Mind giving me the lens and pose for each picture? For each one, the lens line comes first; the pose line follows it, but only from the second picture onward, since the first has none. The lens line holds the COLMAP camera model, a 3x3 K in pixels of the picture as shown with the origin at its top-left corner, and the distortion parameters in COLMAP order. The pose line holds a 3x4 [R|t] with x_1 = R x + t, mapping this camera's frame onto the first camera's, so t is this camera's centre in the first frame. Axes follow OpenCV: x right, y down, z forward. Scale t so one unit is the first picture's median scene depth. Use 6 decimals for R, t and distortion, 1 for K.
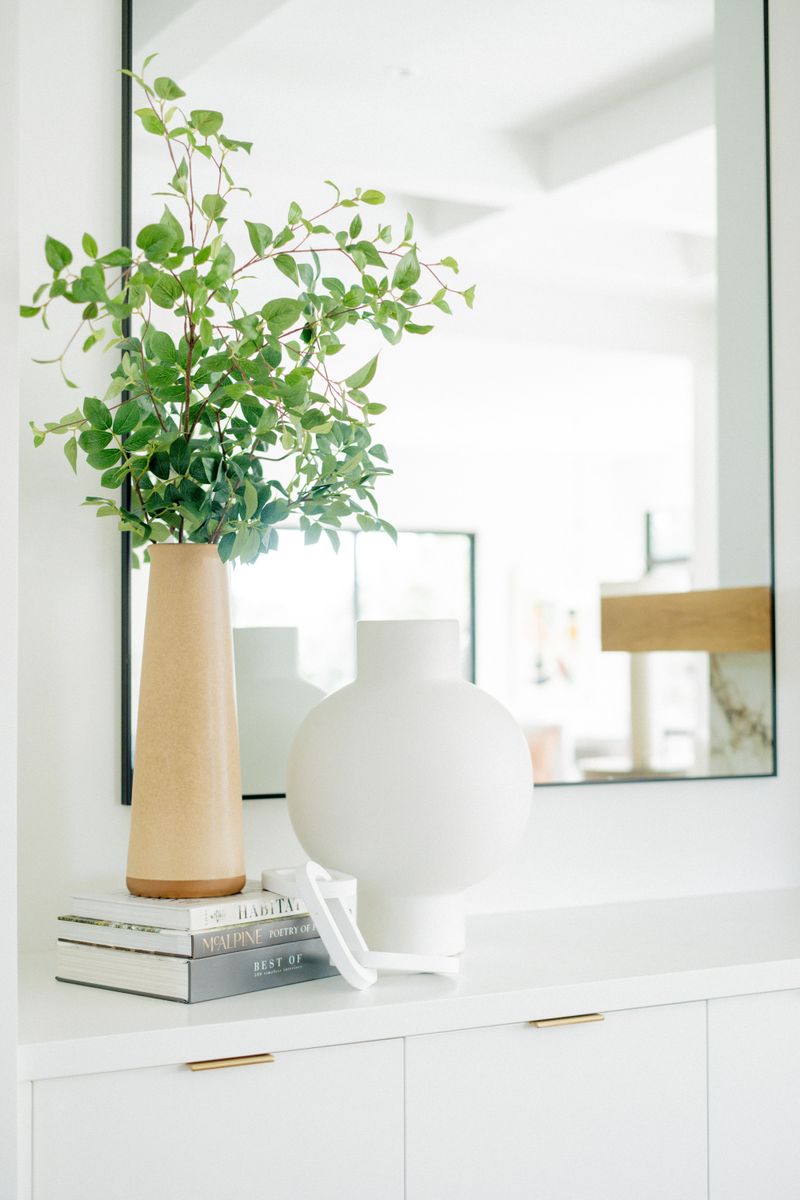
lens RADIAL K [[1799.8, 0, 401.3], [0, 1799.8, 578.4], [0, 0, 1]] dist [-0.042026, -0.088275]
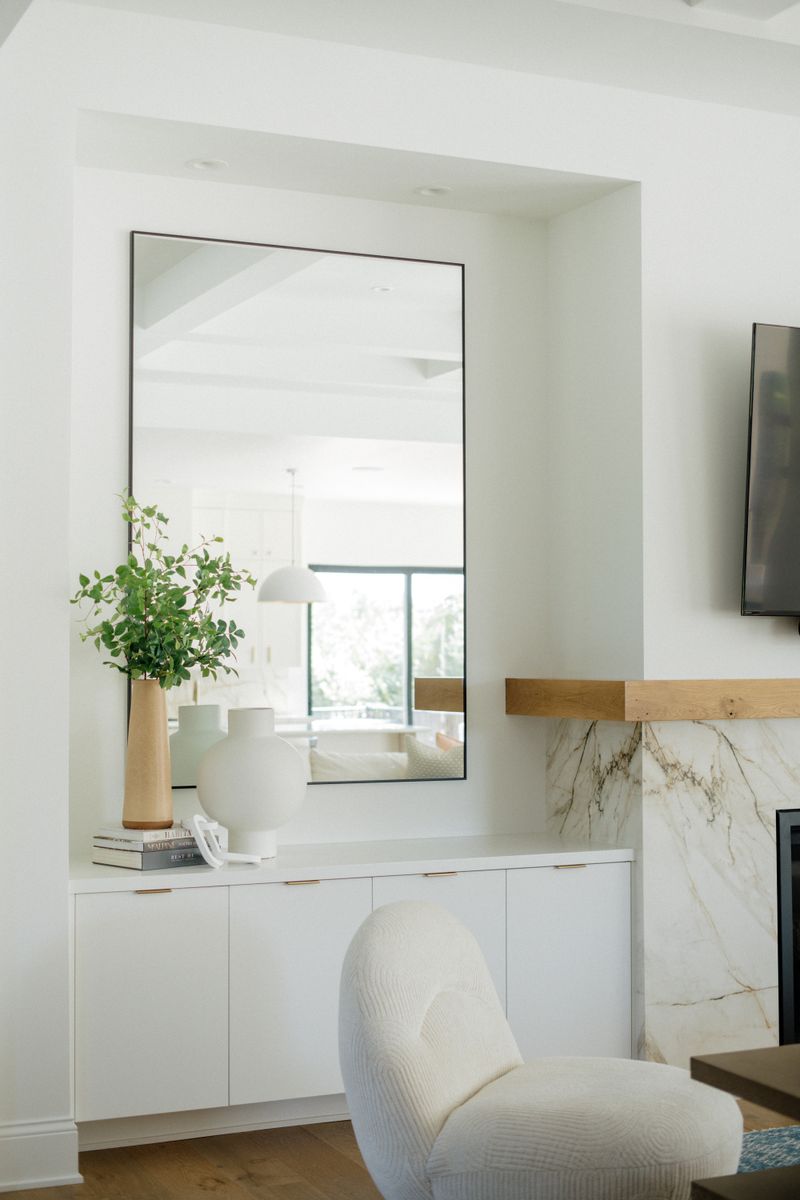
lens RADIAL K [[1799.8, 0, 401.3], [0, 1799.8, 578.4], [0, 0, 1]] dist [-0.042026, -0.088275]
pose [[0.996420, 0.000499, -0.084542, 0.425664], [0.000045, 0.999979, 0.006433, -0.172824], [0.084544, -0.006414, 0.996399, -1.364880]]
